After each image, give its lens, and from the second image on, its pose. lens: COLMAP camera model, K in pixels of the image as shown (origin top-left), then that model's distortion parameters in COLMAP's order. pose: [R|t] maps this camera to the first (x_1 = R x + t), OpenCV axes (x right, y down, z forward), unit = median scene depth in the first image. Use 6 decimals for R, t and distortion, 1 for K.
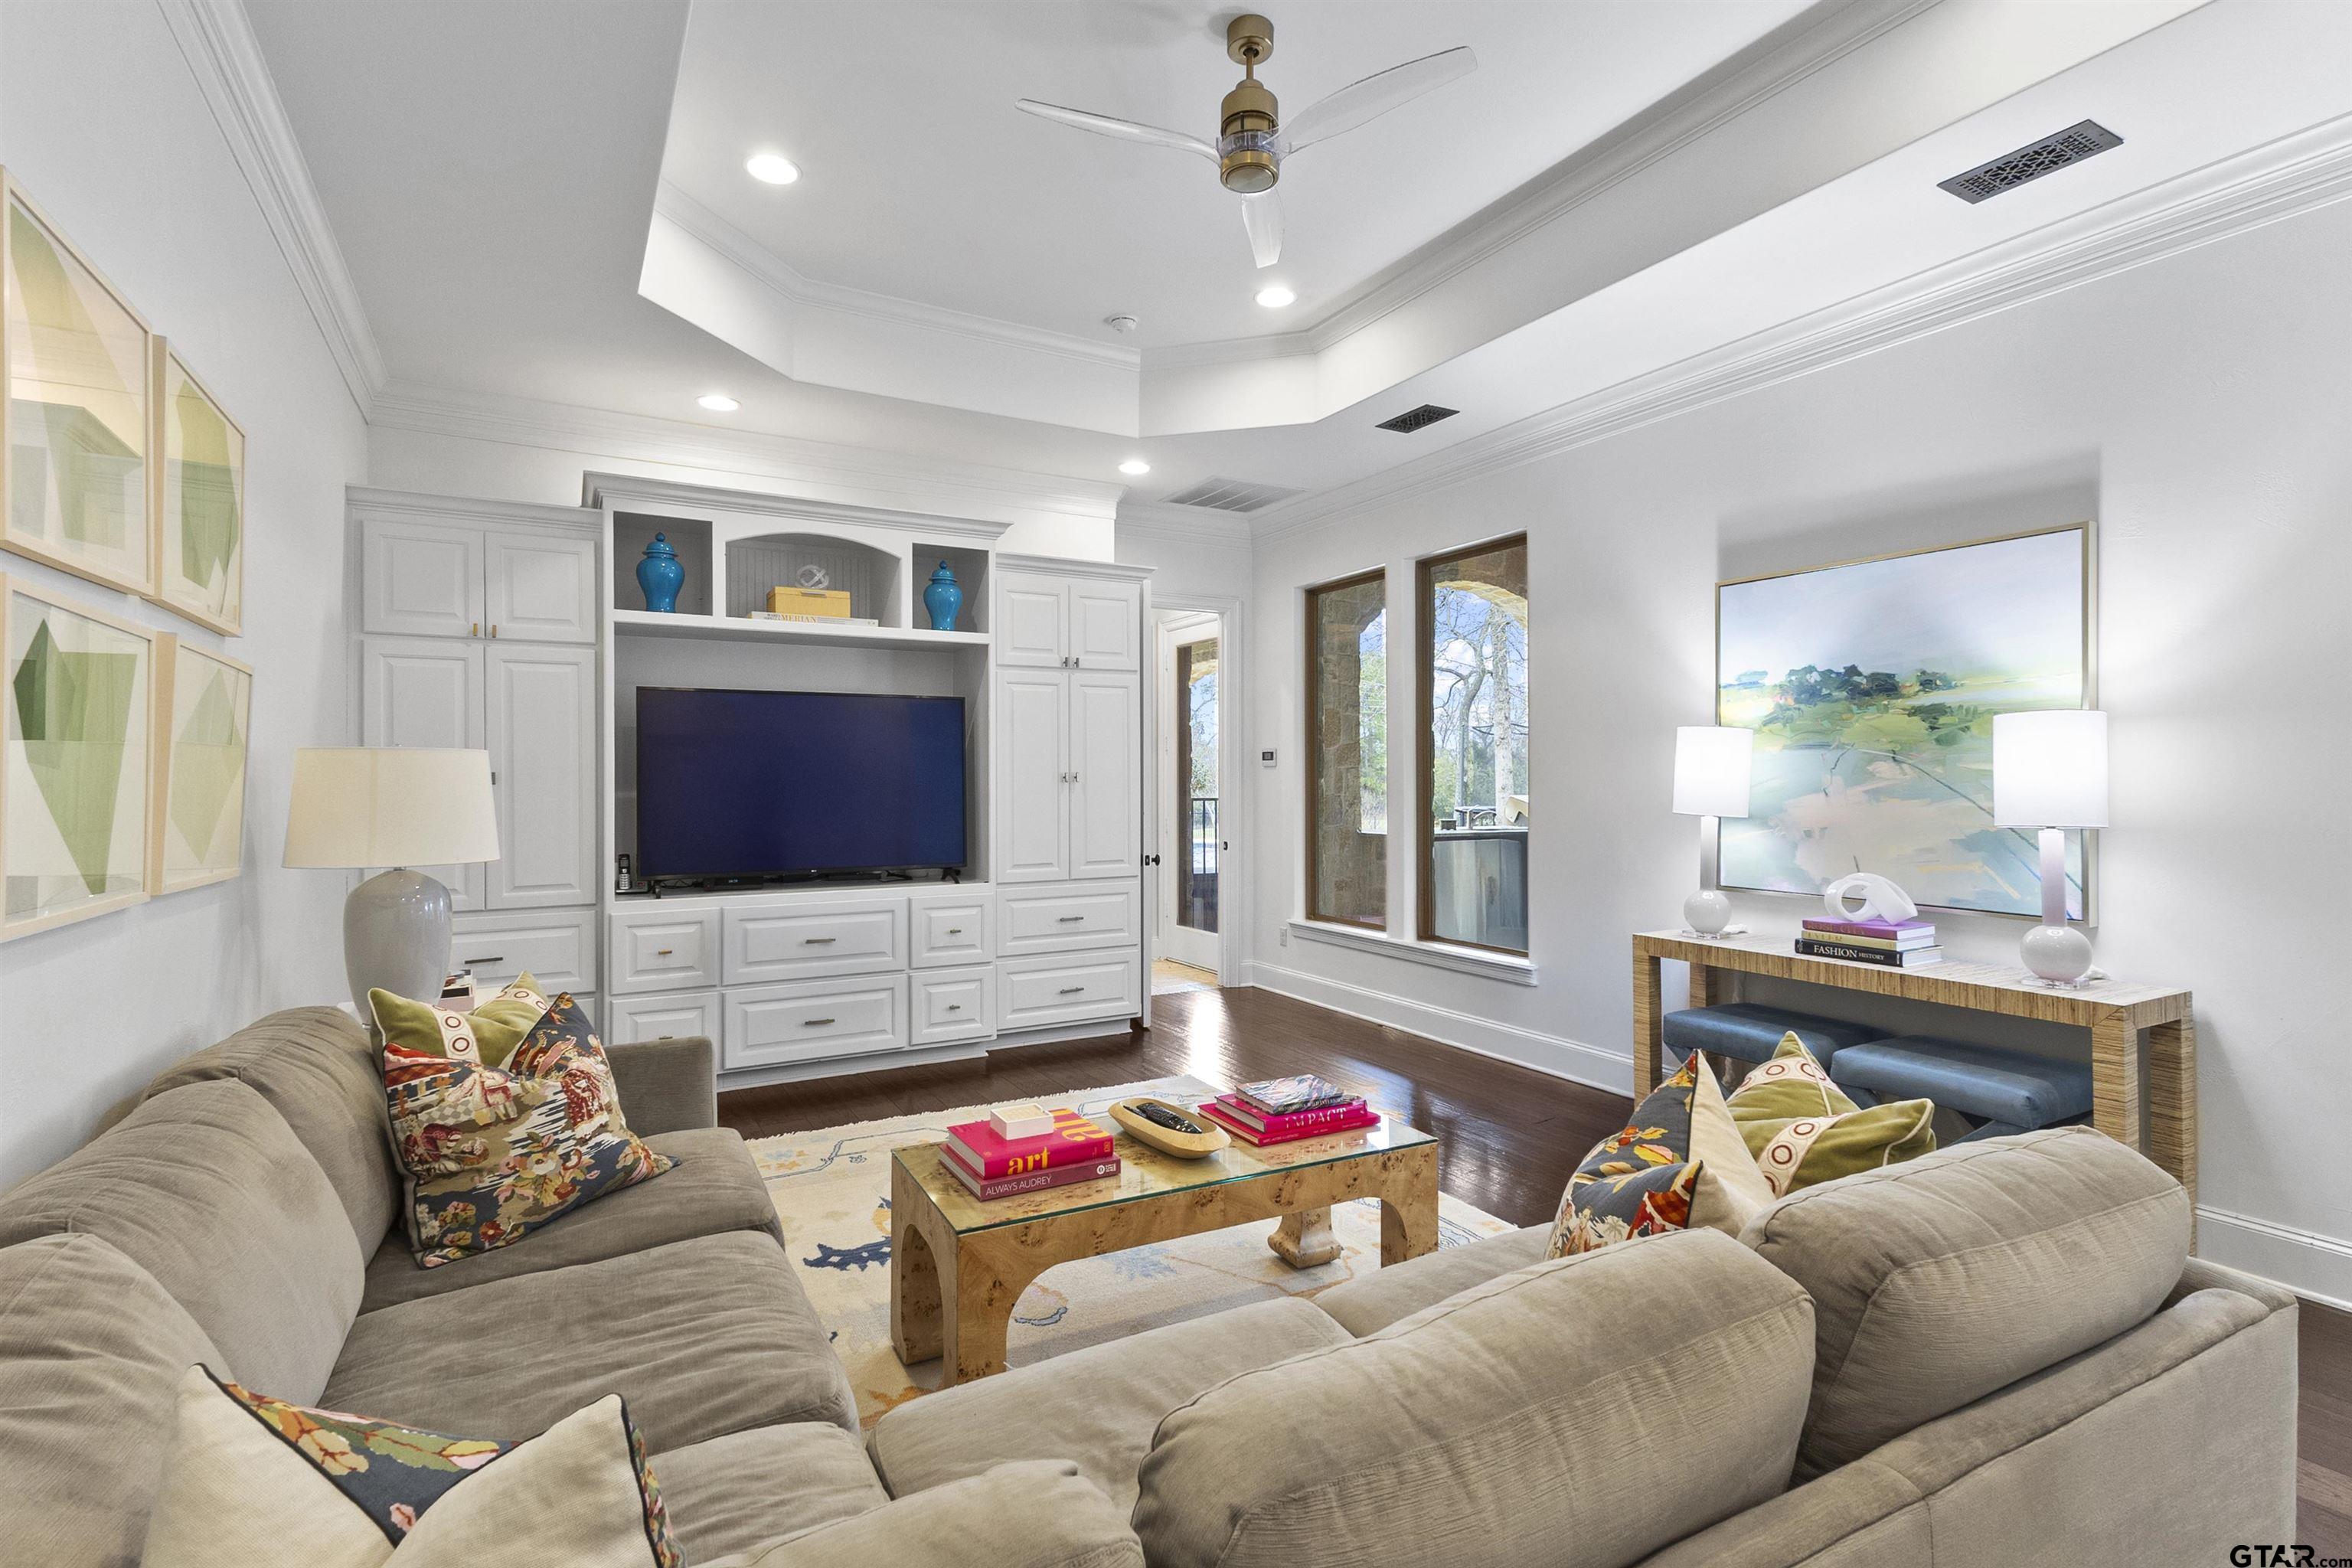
lens RADIAL K [[1095.4, 0, 1172.8], [0, 1095.4, 780.0], [0, 0, 1]] dist [0.014796, -0.000383]
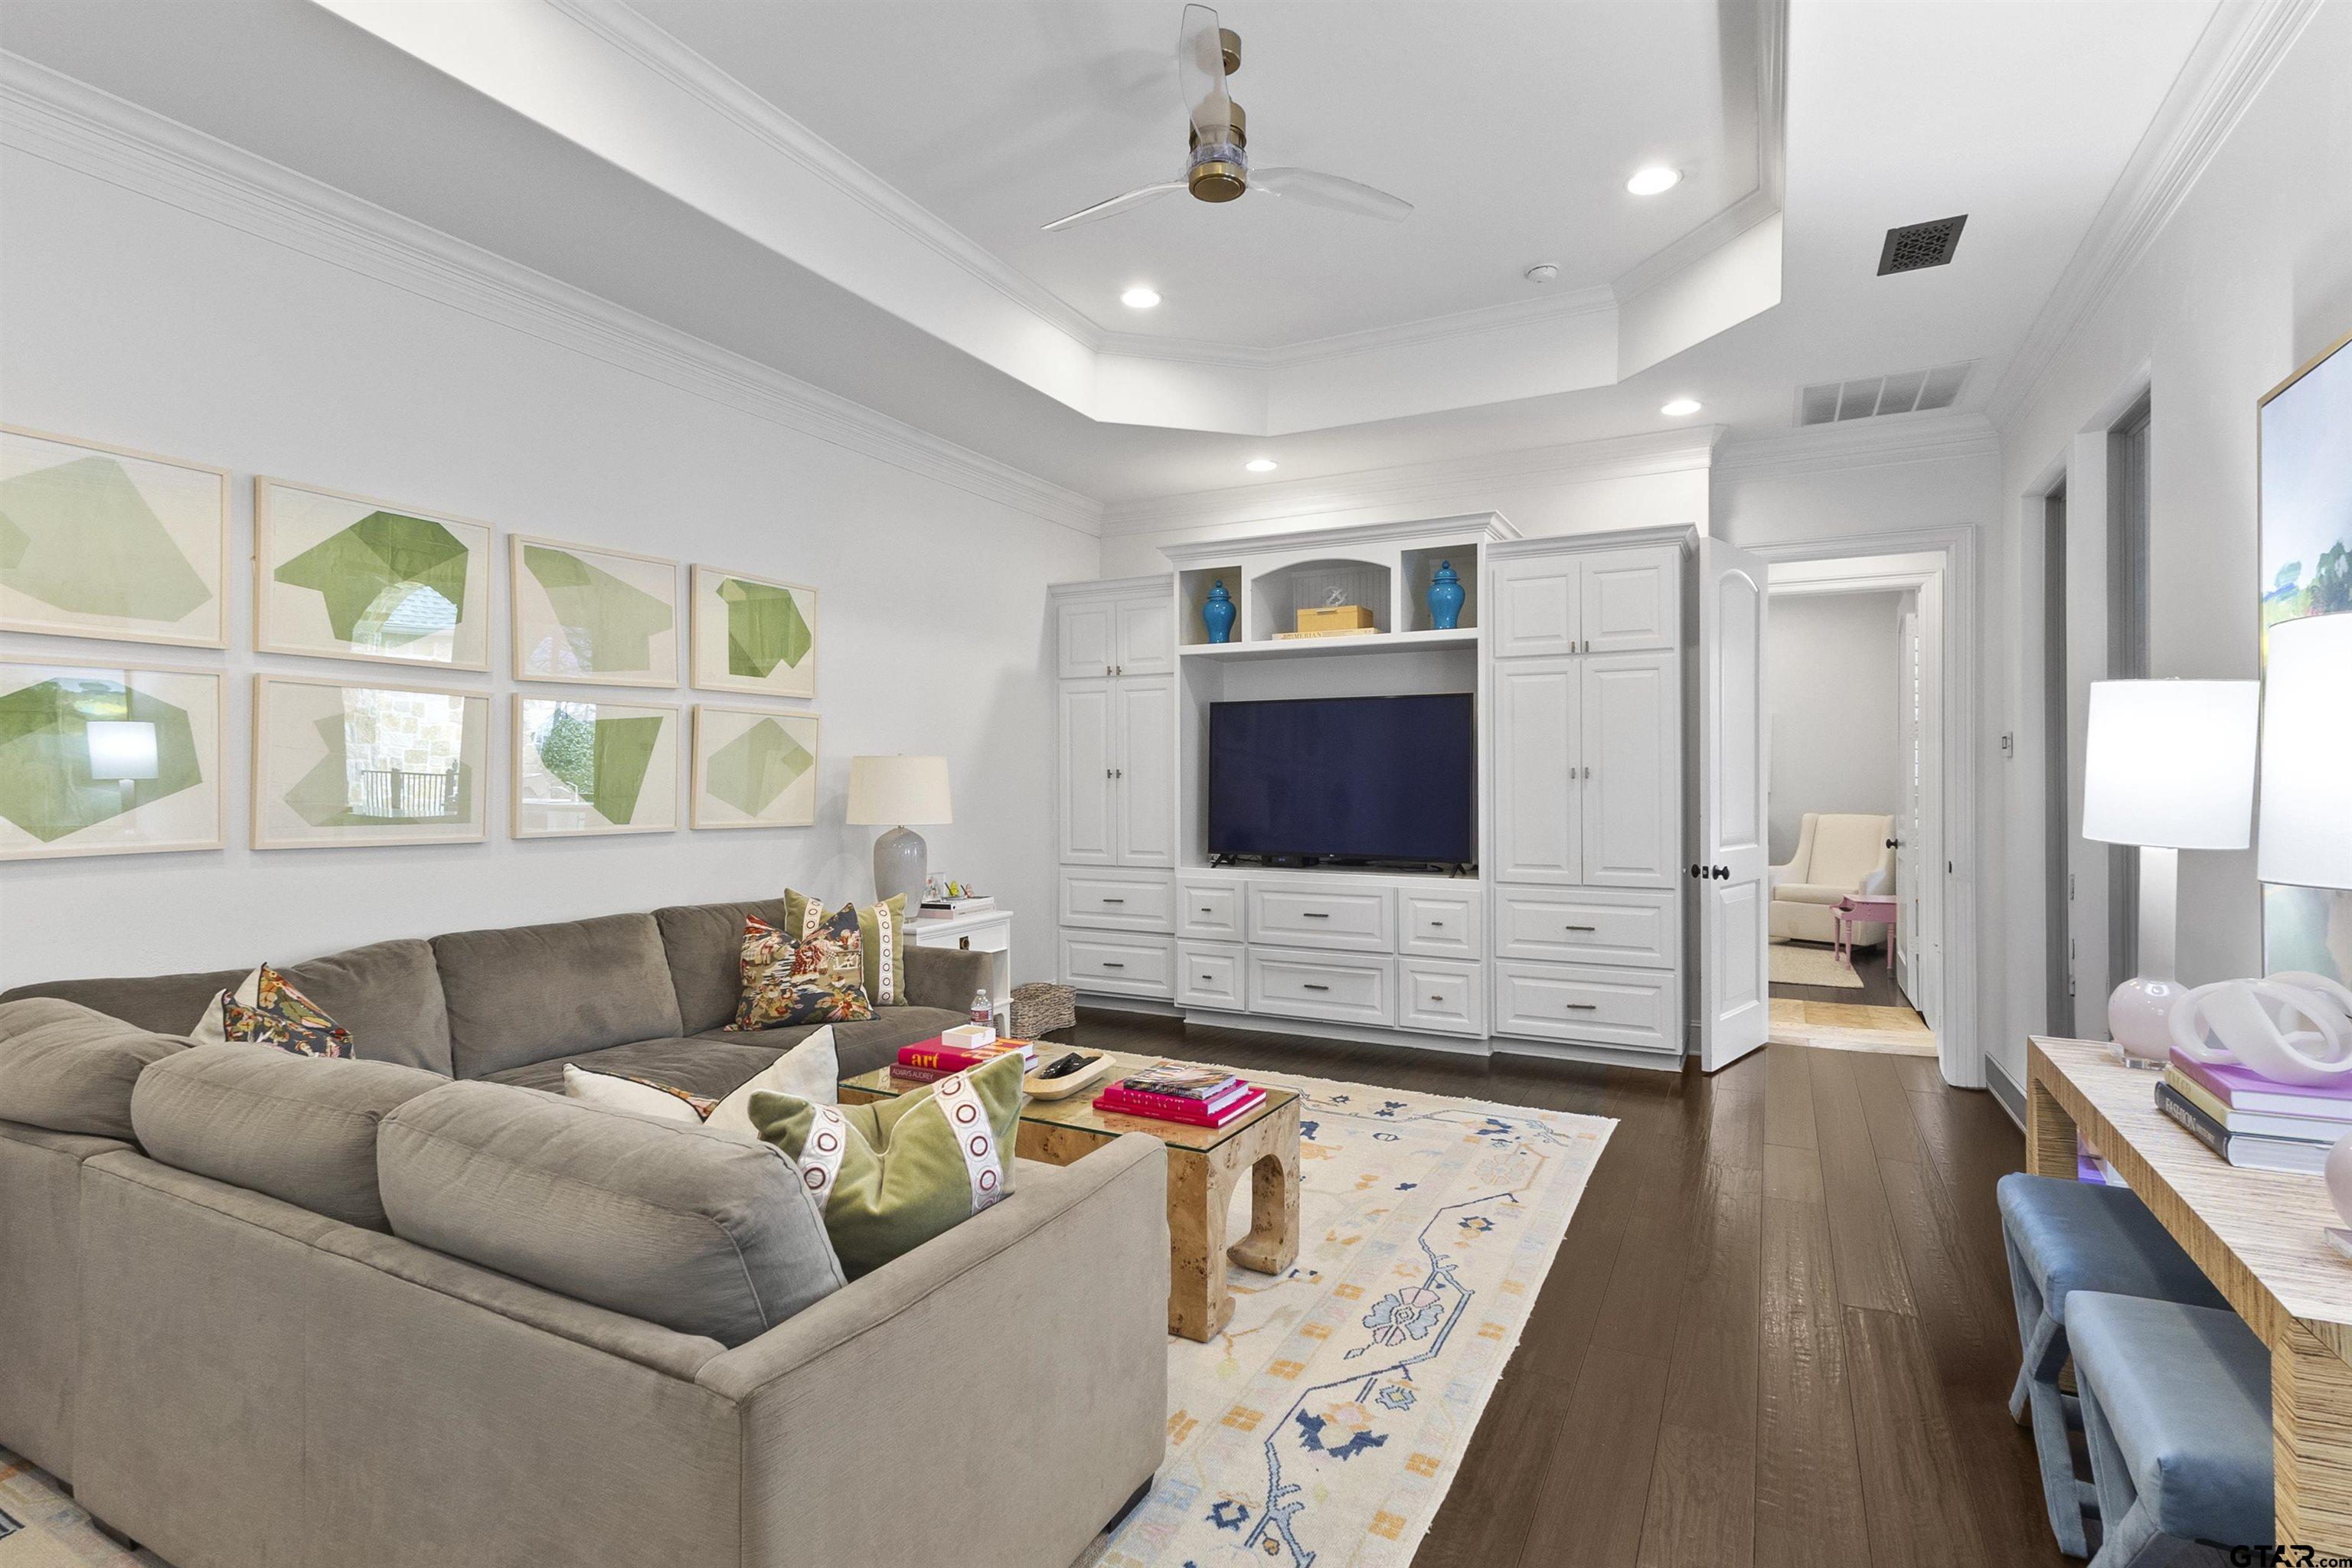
lens RADIAL K [[1095.4, 0, 1172.8], [0, 1095.4, 780.0], [0, 0, 1]] dist [0.014796, -0.000383]
pose [[0.566272, 0.004429, -0.824207, 0.514540], [-0.002270, 0.999990, 0.003814, 0.000973], [0.824216, -0.000289, 0.566276, 0.223862]]
